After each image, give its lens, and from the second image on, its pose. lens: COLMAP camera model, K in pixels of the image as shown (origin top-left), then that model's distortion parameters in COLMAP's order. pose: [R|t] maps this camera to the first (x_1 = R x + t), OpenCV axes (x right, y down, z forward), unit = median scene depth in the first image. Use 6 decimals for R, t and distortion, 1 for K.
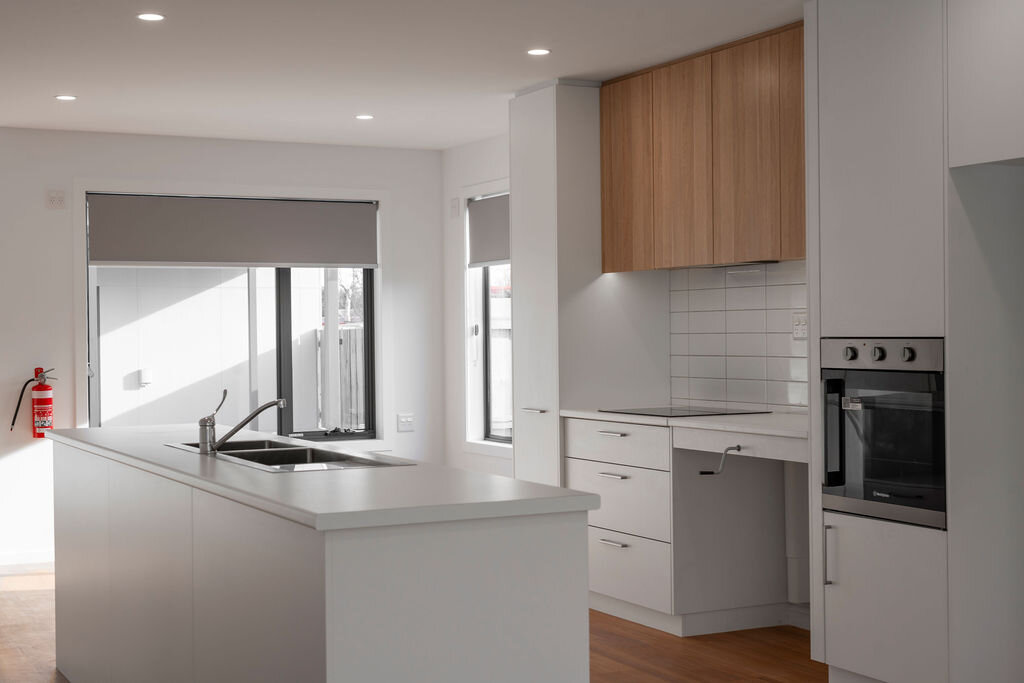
lens RADIAL K [[1502.1, 0, 512.2], [0, 1502.1, 342.6], [0, 0, 1]] dist [0.061629, 0.000000]
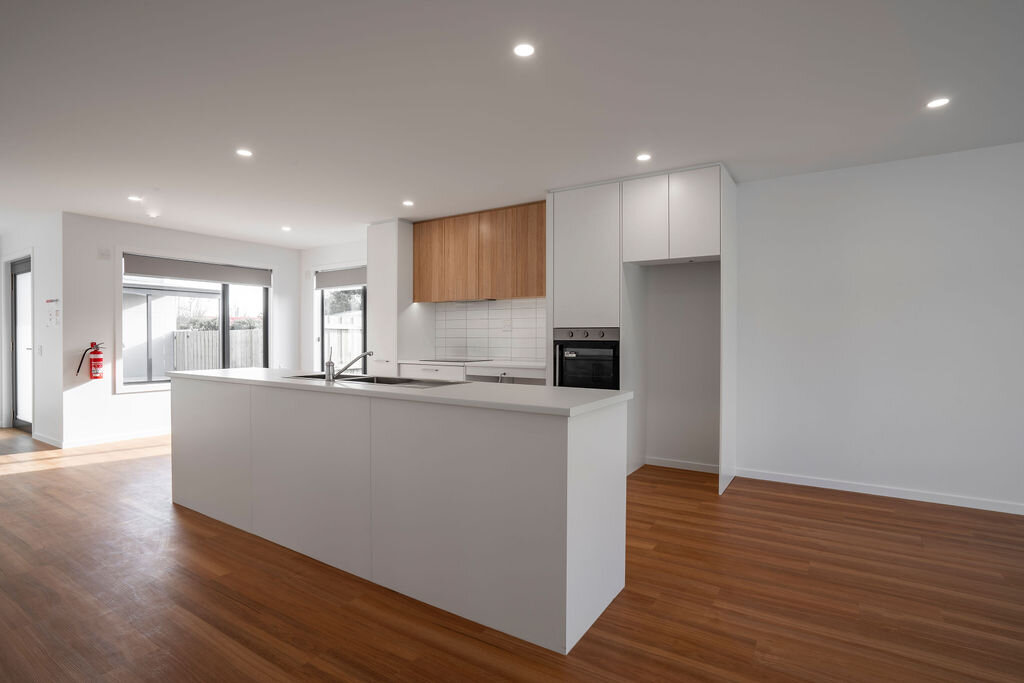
lens RADIAL K [[522.6, 0, 510.7], [0, 522.6, 339.0], [0, 0, 1]] dist [0.002713, 0.000218]
pose [[0.878783, 0.009738, 0.477122, -0.204251], [-0.007583, 0.999951, -0.006441, 0.015767], [-0.477161, 0.002042, 0.878813, 0.207632]]
